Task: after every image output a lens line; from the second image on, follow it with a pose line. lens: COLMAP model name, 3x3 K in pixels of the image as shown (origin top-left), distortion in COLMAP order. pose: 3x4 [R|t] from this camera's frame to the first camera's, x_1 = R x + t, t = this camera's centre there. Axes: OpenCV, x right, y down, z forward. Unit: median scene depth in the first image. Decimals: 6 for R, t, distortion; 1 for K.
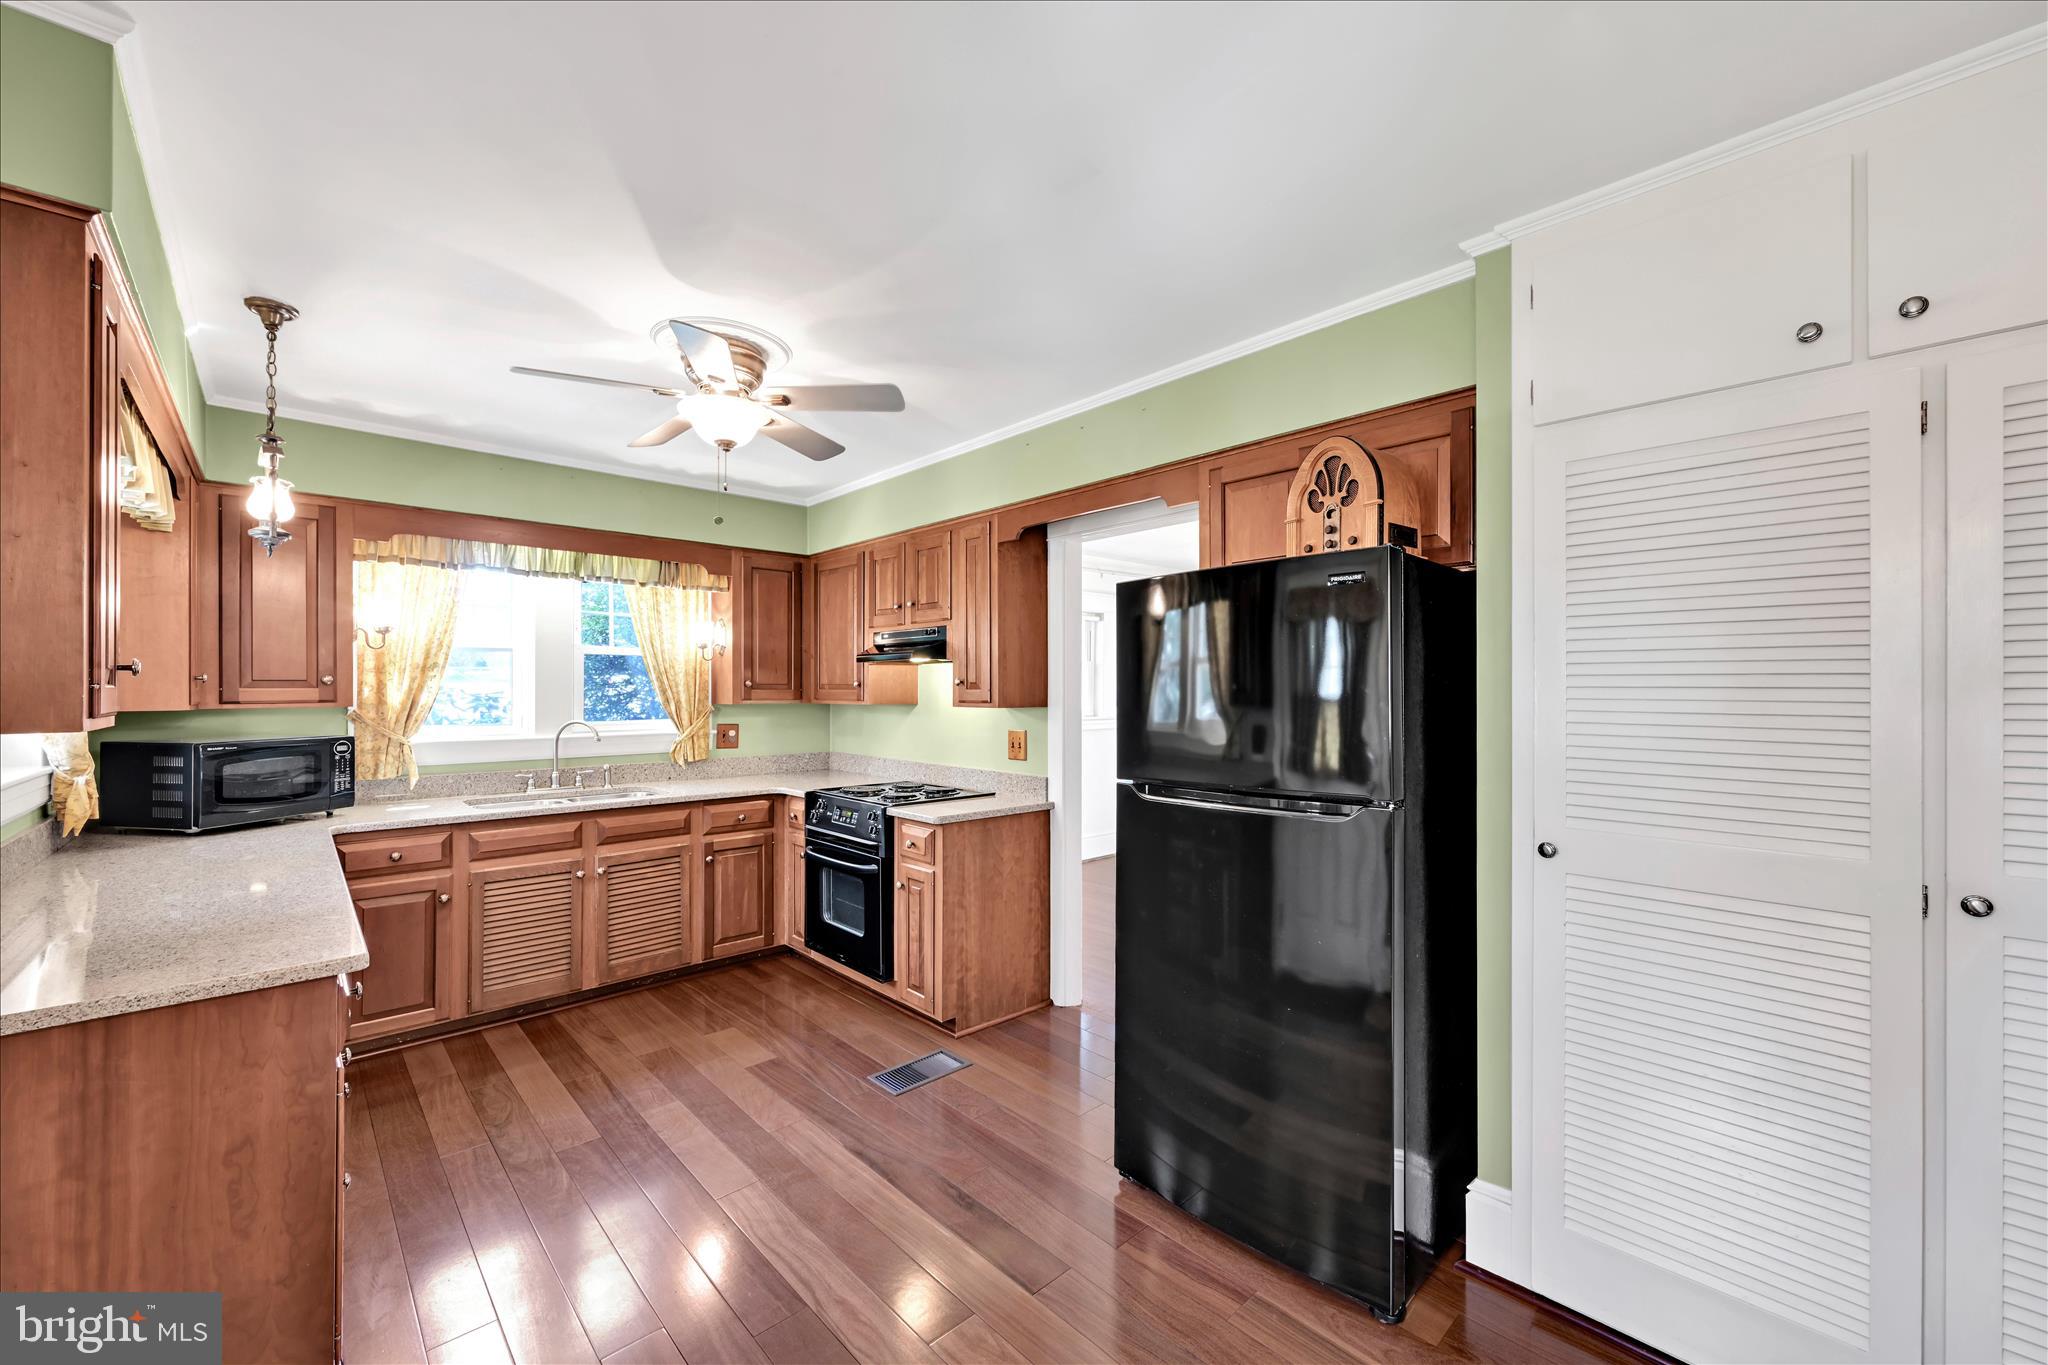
lens RADIAL K [[813.8, 0, 1022.0], [0, 813.8, 684.9], [0, 0, 1]] dist [0.000653, 0.000008]
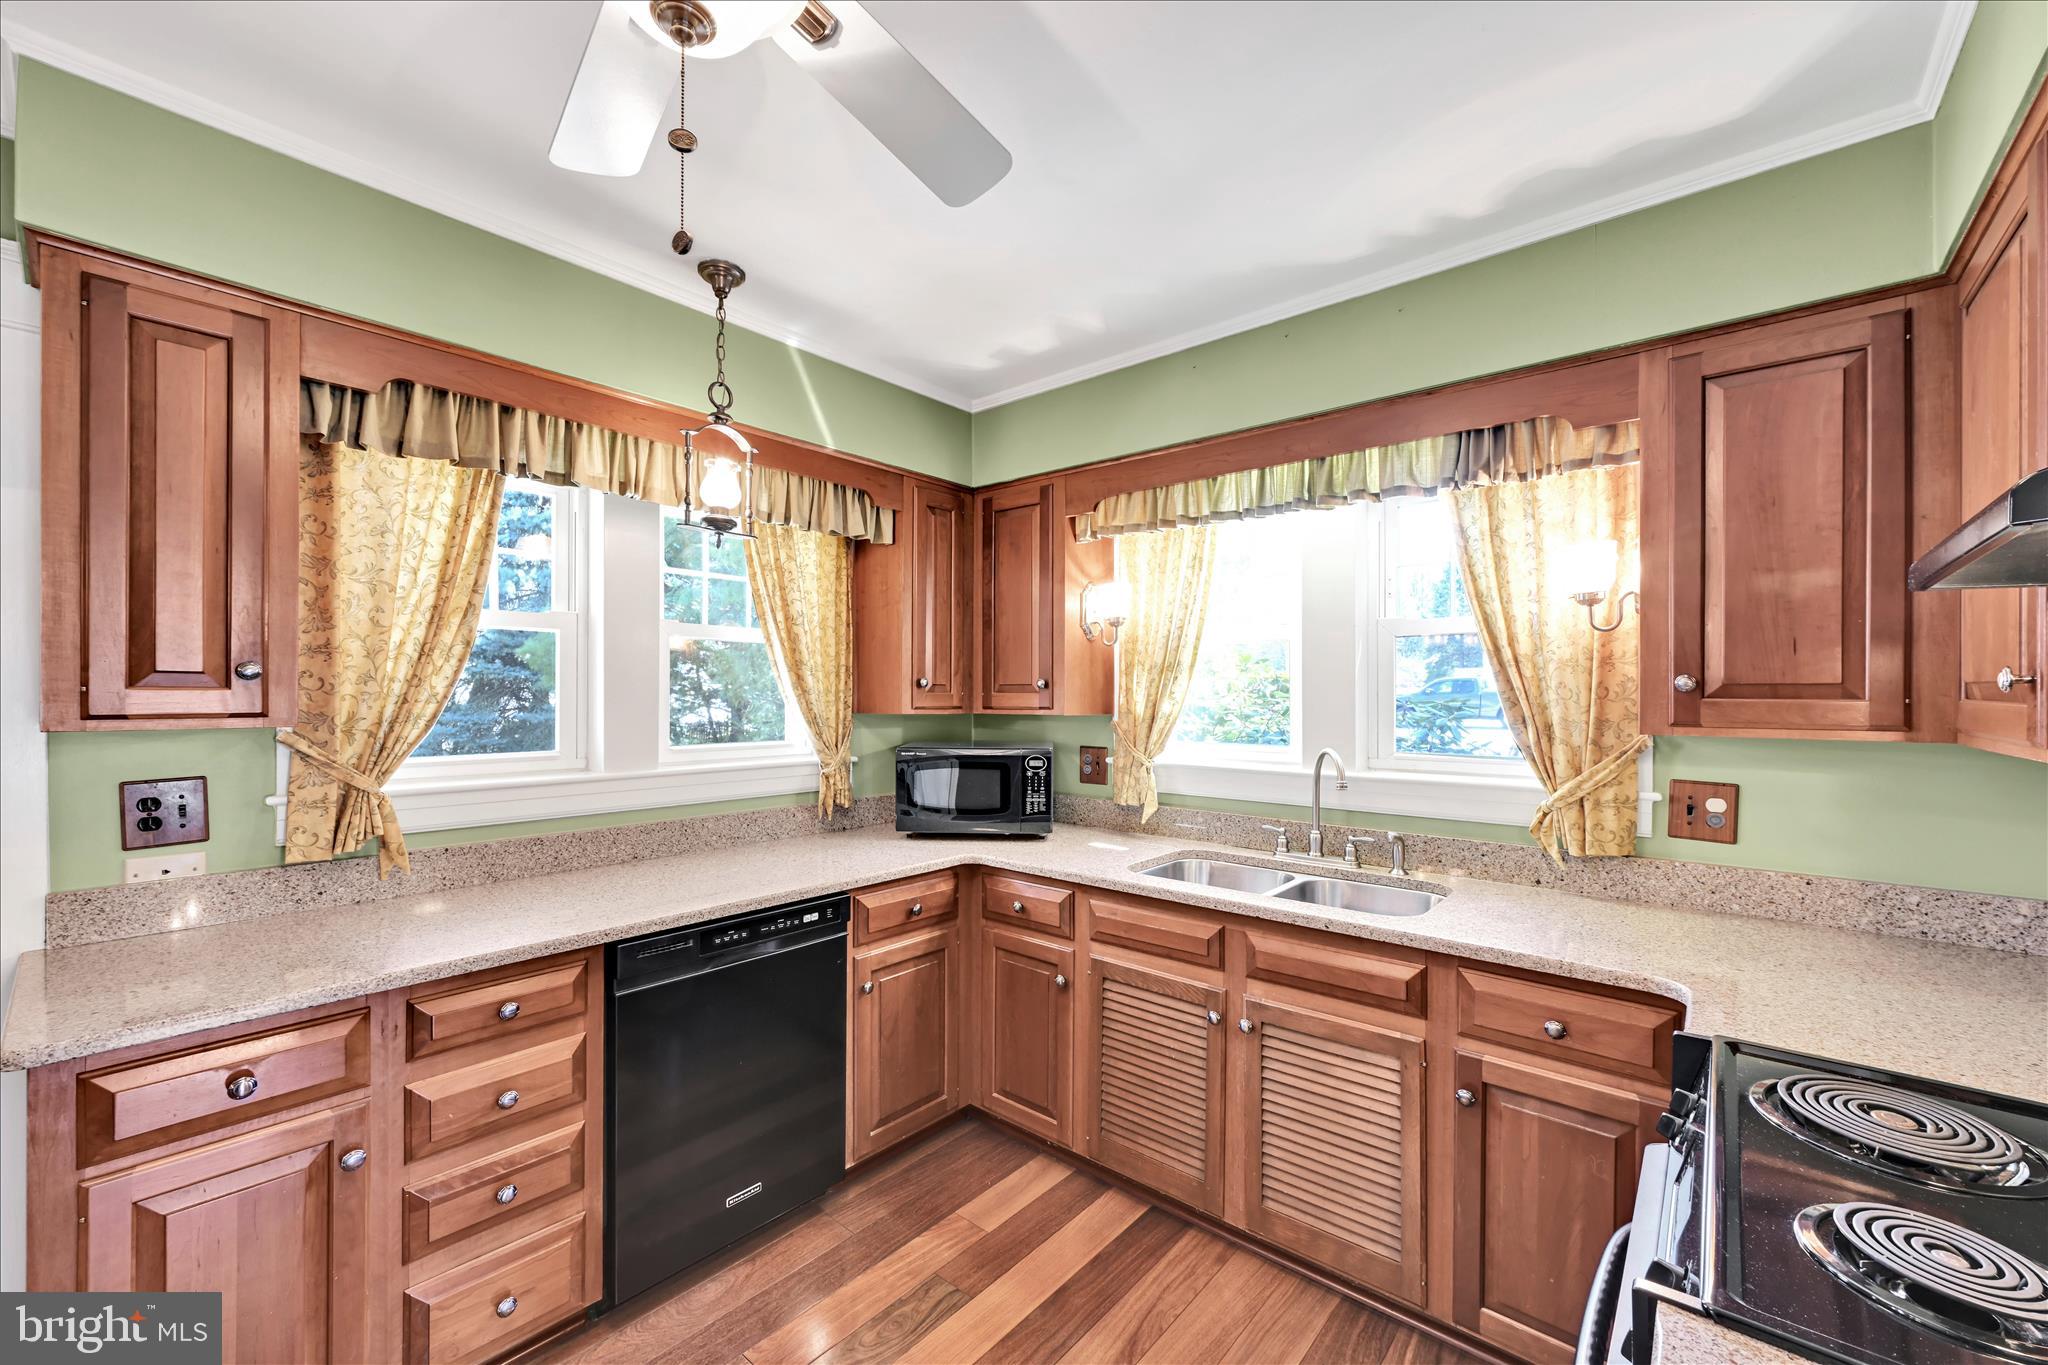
lens RADIAL K [[813.8, 0, 1023.0], [0, 813.8, 694.5], [0, 0, 1]] dist [0.000653, 0.000008]
pose [[0.112643, -0.001107, -0.993635, 0.011475], [-0.000613, 0.999999, -0.001183, 0.005325], [0.993635, 0.000742, 0.112642, 0.721744]]
